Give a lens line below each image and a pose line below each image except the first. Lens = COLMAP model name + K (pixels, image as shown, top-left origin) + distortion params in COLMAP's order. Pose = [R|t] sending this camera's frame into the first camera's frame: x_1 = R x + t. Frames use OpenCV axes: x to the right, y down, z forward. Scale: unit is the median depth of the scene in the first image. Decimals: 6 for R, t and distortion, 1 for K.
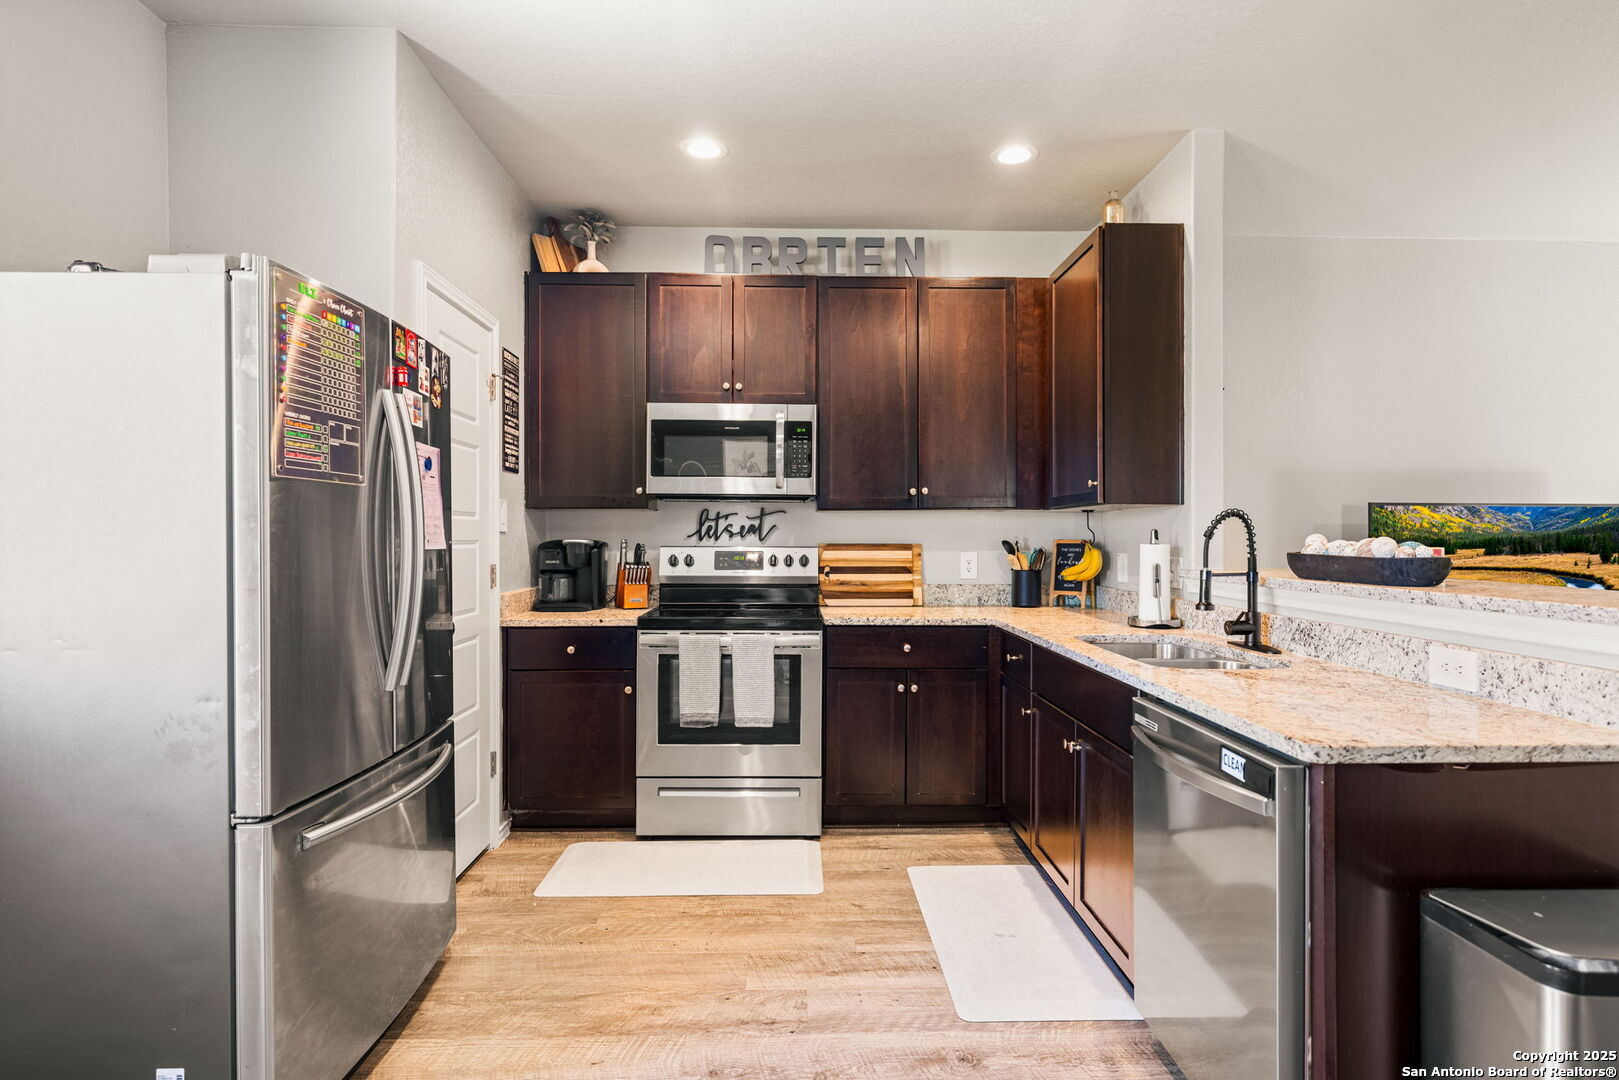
lens RADIAL K [[873.2, 0, 809.5], [0, 873.2, 540.0], [0, 0, 1]] dist [-0.001310, 0.000338]
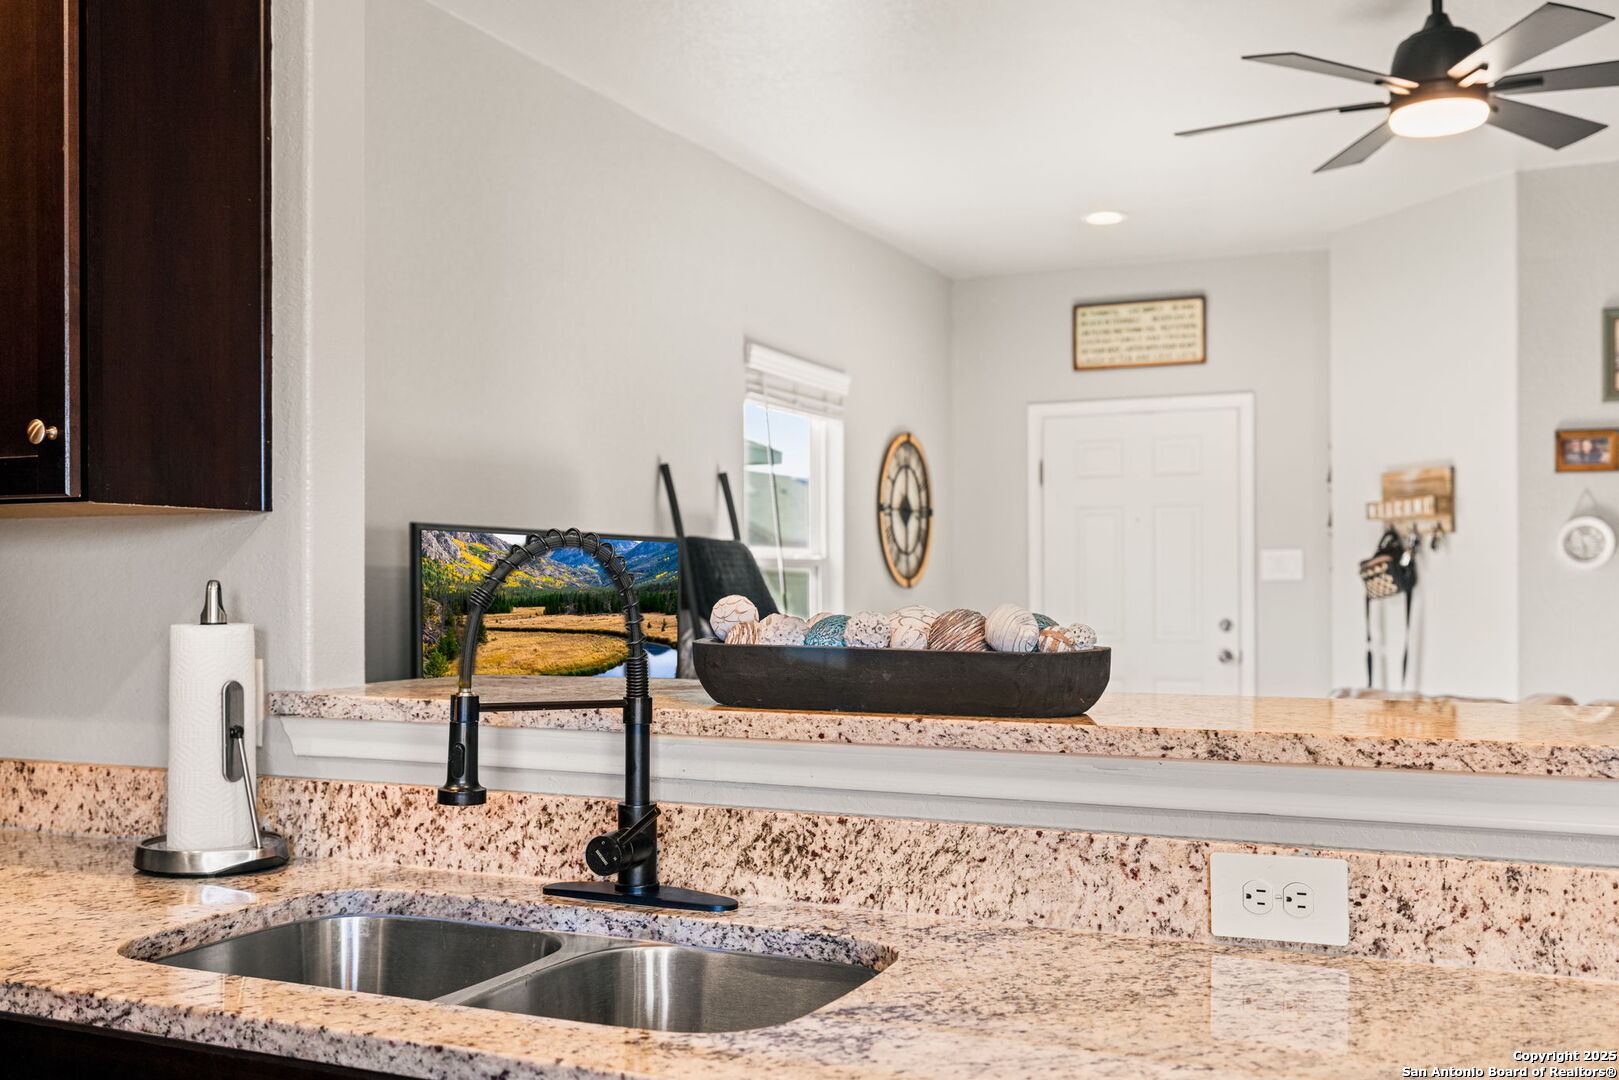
lens RADIAL K [[1648.5, 0, 809.5], [0, 1648.5, 540.0], [0, 0, 1]] dist [-0.007488, 0.005276]
pose [[0.439028, 0.010845, 0.898408, -0.103270], [0.006623, 0.999861, -0.015306, -0.020379], [-0.898449, 0.012670, 0.438895, 0.627916]]
